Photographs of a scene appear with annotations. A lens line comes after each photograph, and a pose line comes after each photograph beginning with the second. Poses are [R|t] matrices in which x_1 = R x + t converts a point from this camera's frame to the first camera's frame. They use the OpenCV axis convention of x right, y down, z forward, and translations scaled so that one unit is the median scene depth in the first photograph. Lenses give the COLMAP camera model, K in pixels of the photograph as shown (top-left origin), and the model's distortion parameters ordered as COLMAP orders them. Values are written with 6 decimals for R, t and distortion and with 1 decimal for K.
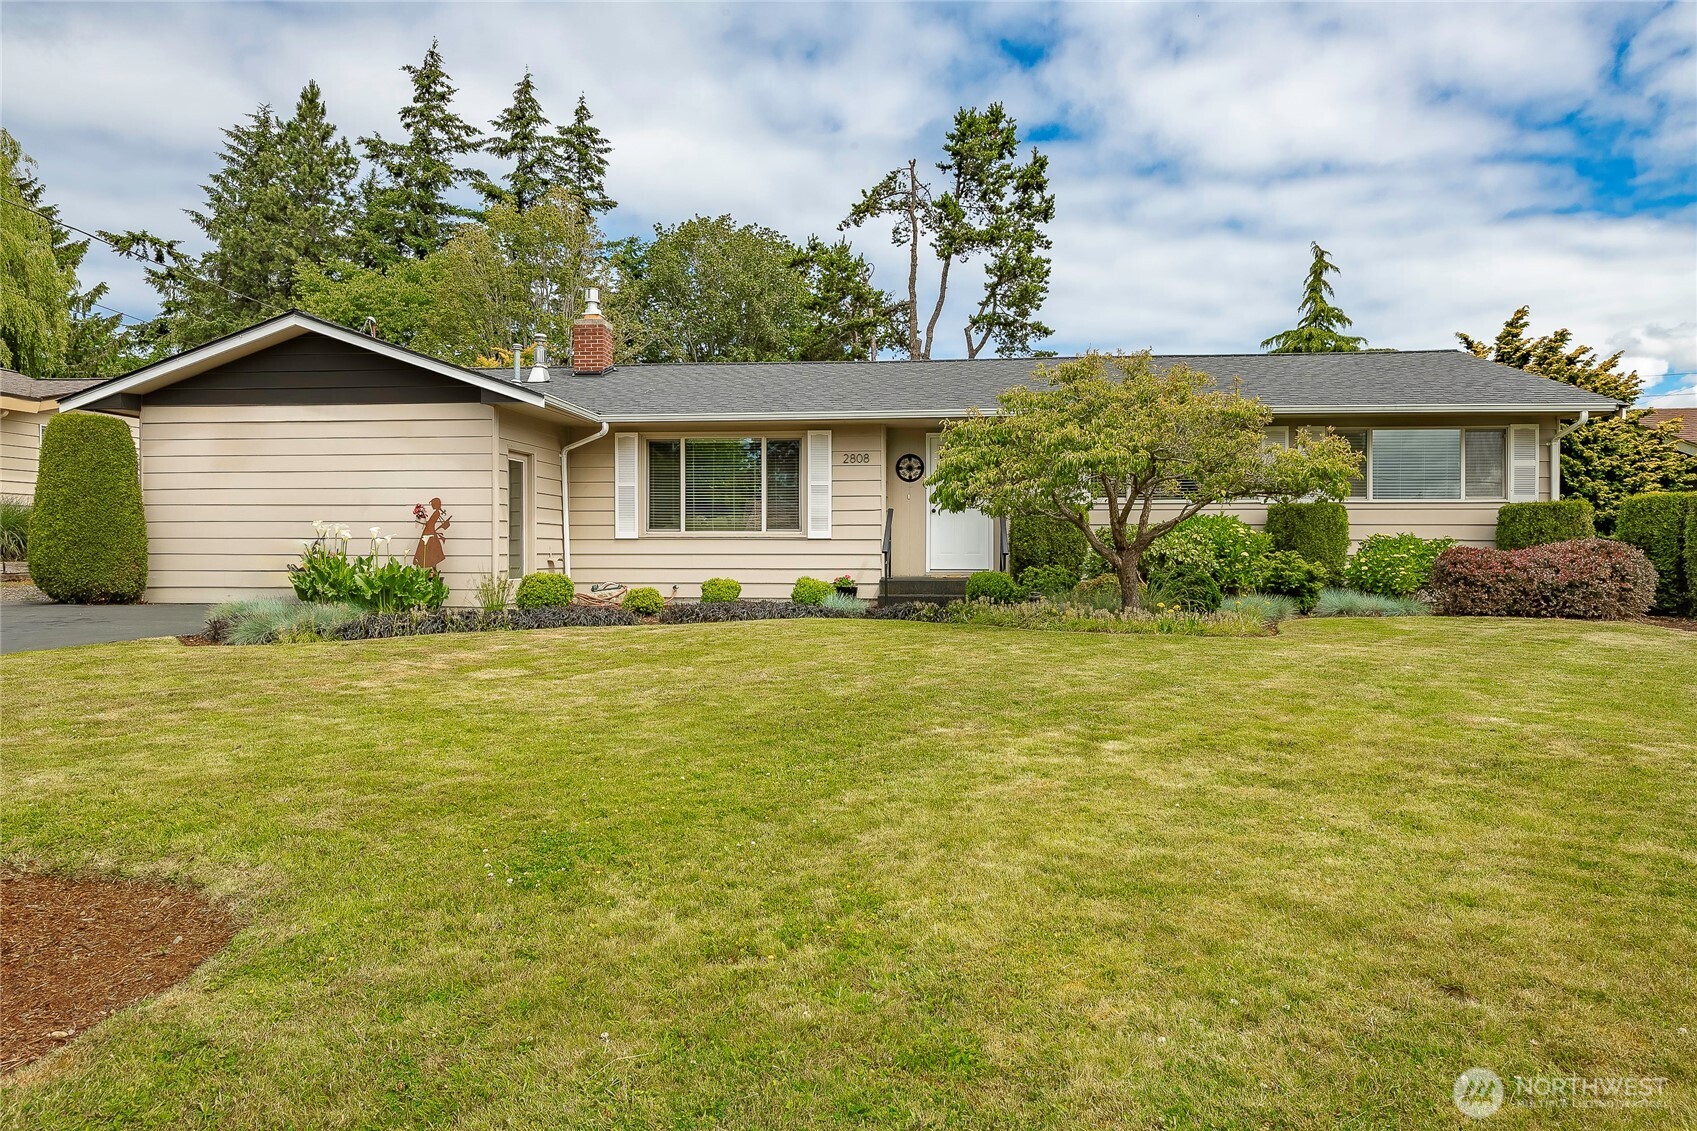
lens RADIAL K [[1067.1, 0, 845.7], [0, 1067.1, 558.6], [0, 0, 1]] dist [0.019954, -0.001204]
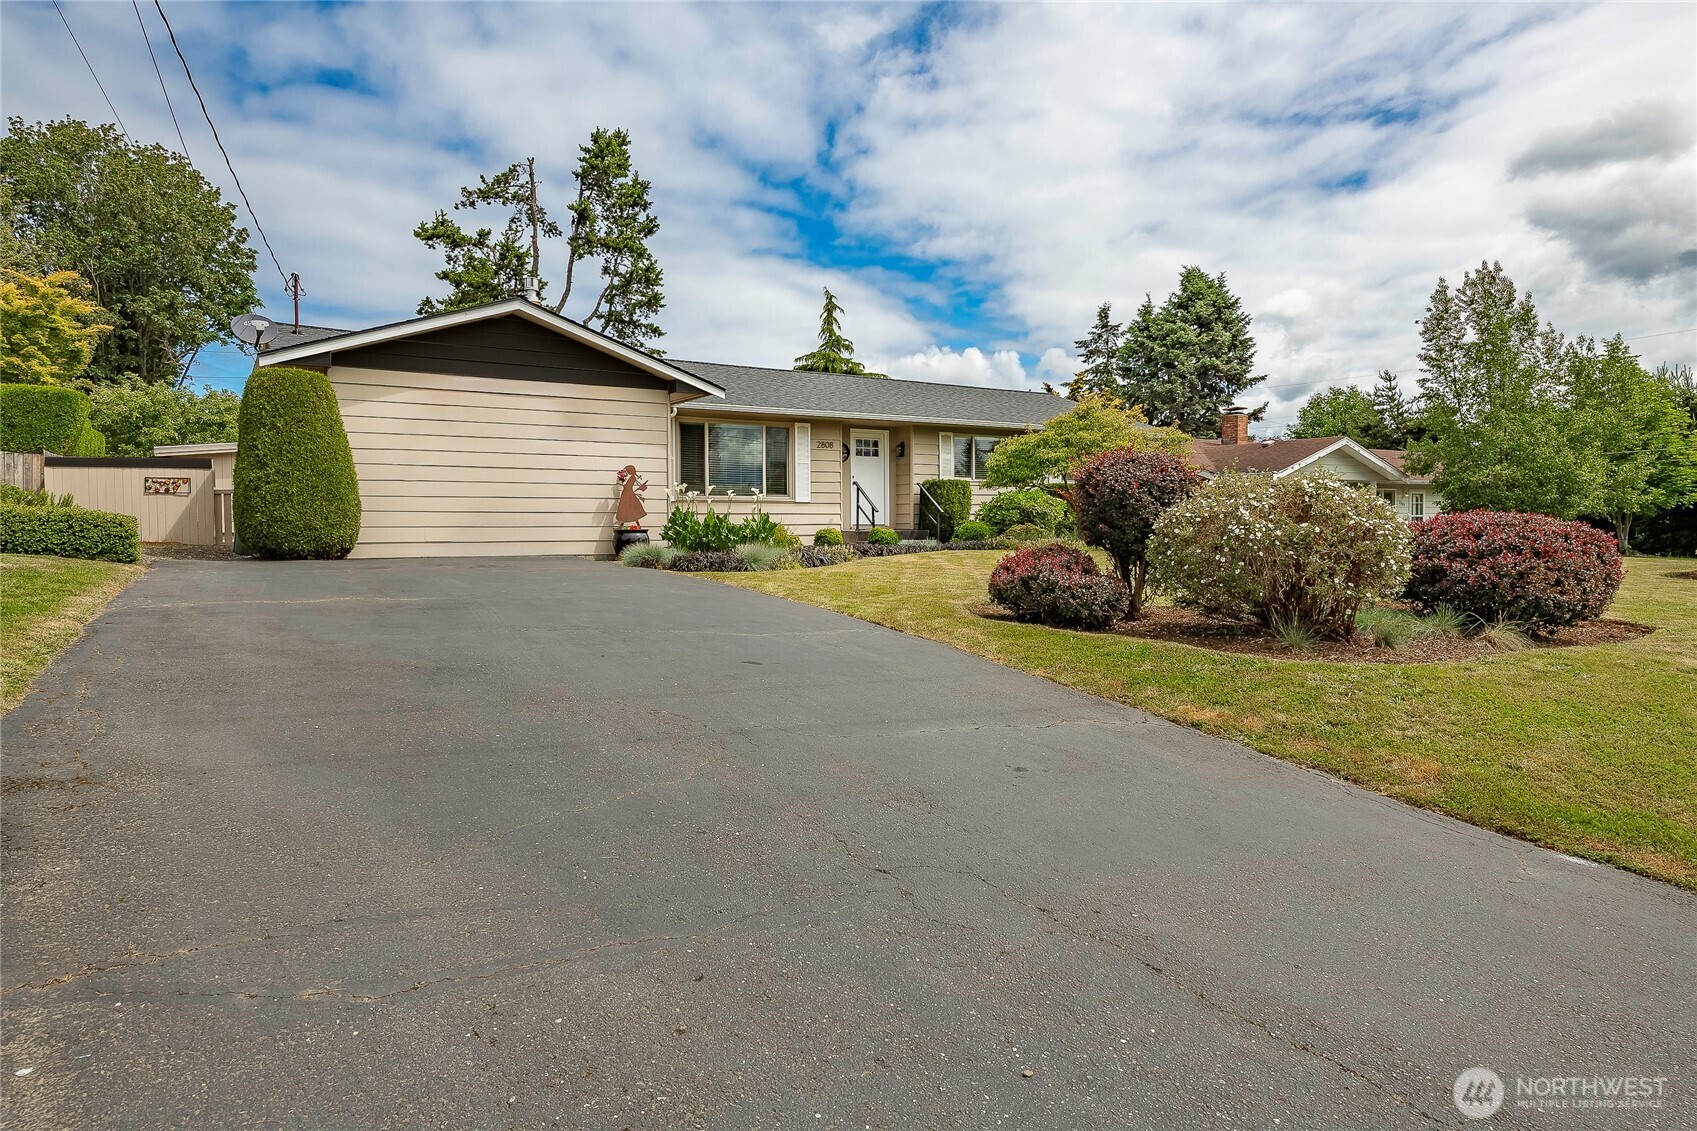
lens RADIAL K [[1067.1, 0, 845.7], [0, 1067.1, 558.6], [0, 0, 1]] dist [0.019954, -0.001204]
pose [[0.771395, -0.024479, 0.635885, -0.205820], [0.011876, 0.999640, 0.024076, 0.004961], [-0.636245, -0.011020, 0.771408, -0.021142]]
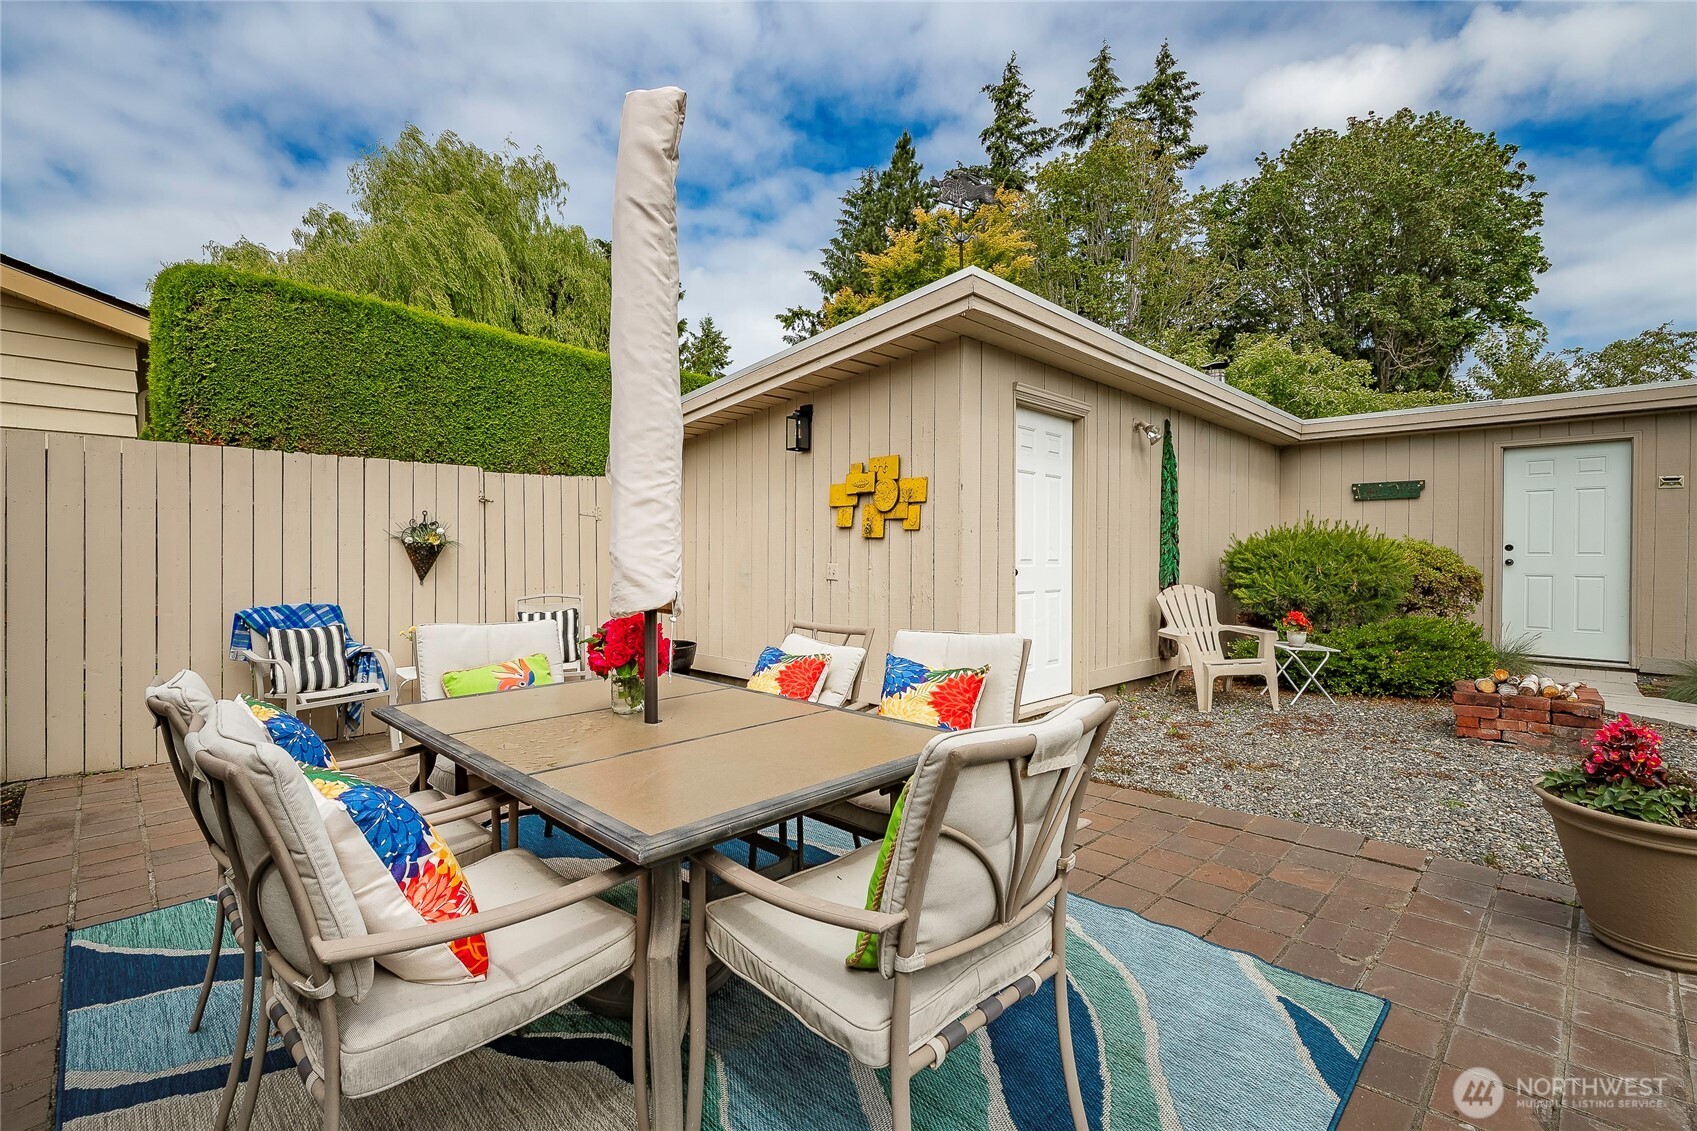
lens RADIAL K [[764.5, 0, 849.7], [0, 764.5, 560.3], [0, 0, 1]] dist [-0.000118, 0.000034]
pose [[0.783904, 0.004249, -0.620867, -0.062004], [-0.006791, 0.999975, -0.001731, -0.011409], [0.620845, 0.005573, 0.783914, 0.368542]]
